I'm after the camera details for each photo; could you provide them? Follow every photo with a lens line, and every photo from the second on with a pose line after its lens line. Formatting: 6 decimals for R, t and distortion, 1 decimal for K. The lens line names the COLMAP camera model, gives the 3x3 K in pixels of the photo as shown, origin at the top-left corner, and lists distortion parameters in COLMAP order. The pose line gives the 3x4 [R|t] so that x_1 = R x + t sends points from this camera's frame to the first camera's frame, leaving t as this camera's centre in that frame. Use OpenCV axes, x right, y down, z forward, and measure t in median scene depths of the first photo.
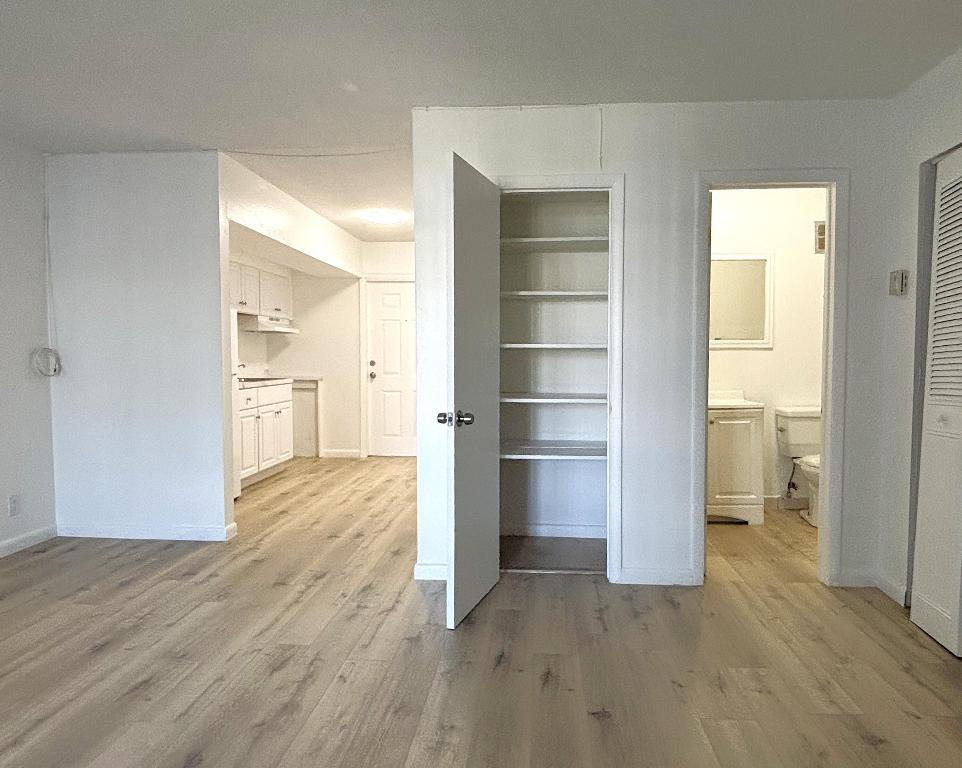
lens RADIAL K [[623.2, 0, 488.1], [0, 623.2, 378.3], [0, 0, 1]] dist [-0.001074, -0.007322]
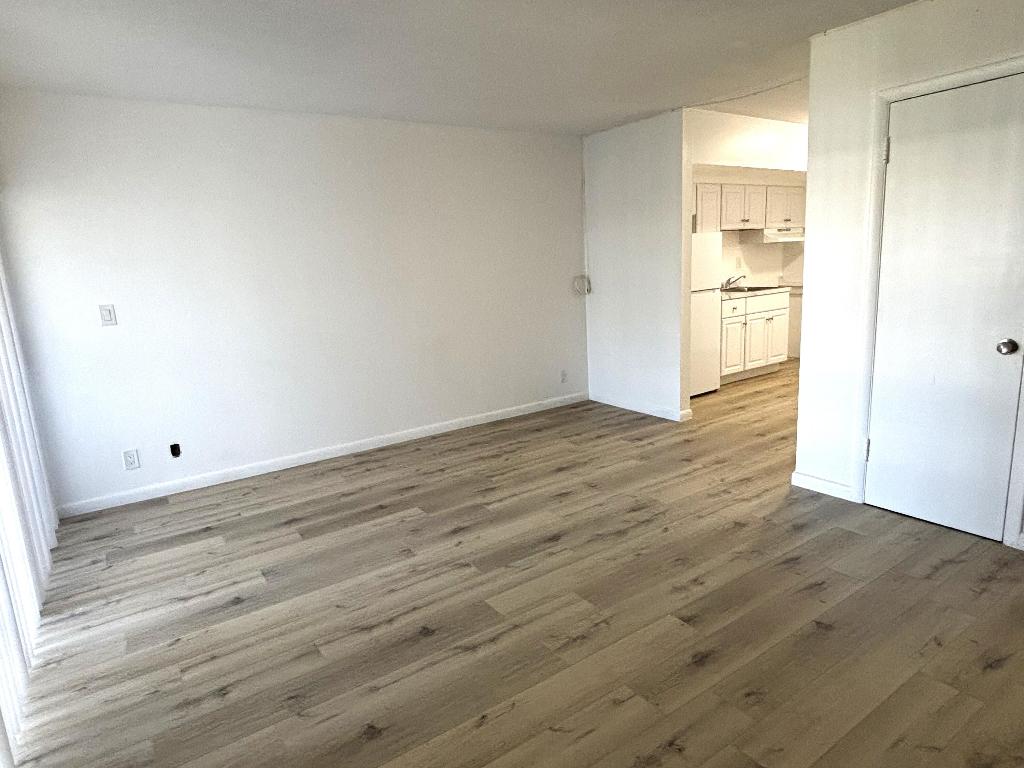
lens RADIAL K [[598.7, 0, 512.0], [0, 598.7, 382.9], [0, 0, 1]] dist [-0.007902, -0.003631]
pose [[0.605994, 0.128915, -0.784954, 0.375738], [0.029451, 0.982468, 0.184090, -0.069065], [0.794924, -0.134675, 0.591573, -0.024739]]
